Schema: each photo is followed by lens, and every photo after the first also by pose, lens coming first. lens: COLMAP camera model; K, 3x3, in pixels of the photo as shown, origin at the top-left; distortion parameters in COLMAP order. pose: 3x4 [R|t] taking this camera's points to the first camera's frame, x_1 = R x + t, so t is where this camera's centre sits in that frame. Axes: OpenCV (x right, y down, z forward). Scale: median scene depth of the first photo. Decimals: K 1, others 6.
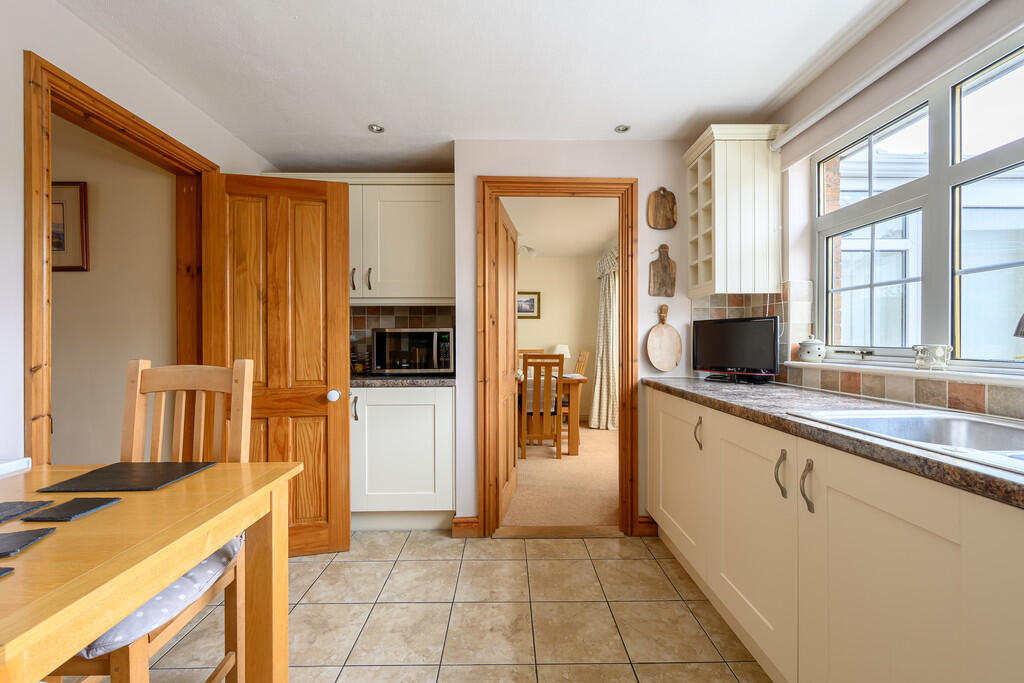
lens RADIAL K [[396.5, 0, 519.2], [0, 396.5, 337.4], [0, 0, 1]] dist [-0.004882, -0.000392]
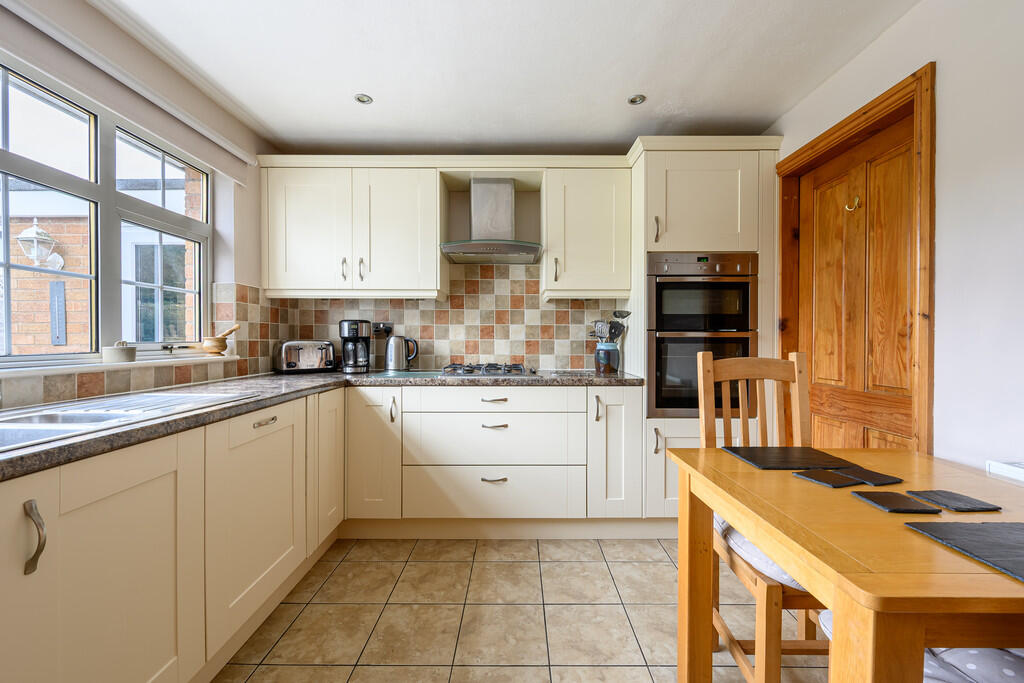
lens RADIAL K [[412.1, 0, 514.1], [0, 412.1, 344.7], [0, 0, 1]] dist [0.000939, 0.000159]
pose [[-0.998960, 0.011280, 0.044175, -0.100934], [0.011584, 0.999911, 0.006638, 0.029145], [-0.044096, 0.007143, -0.999002, 1.224612]]
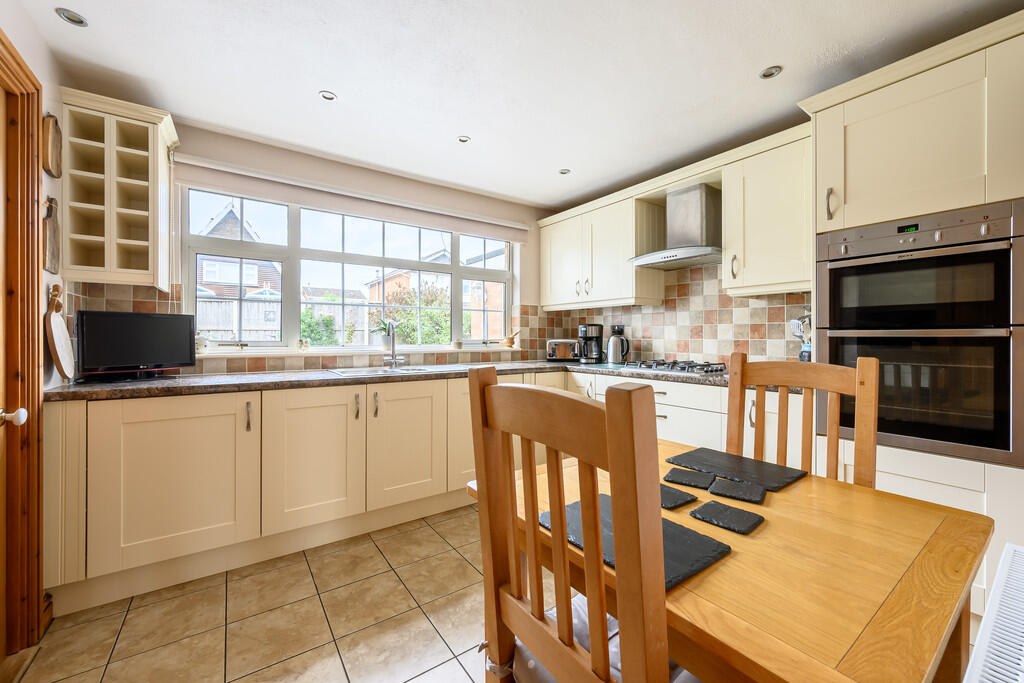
lens RADIAL K [[396.5, 0, 503.0], [0, 396.5, 340.9], [0, 0, 1]] dist [-0.004882, -0.000392]
pose [[-0.533947, 0.003559, 0.845511, -1.039244], [-0.000472, 0.999990, -0.004507, 0.035151], [-0.845518, -0.002806, -0.533939, 1.133664]]
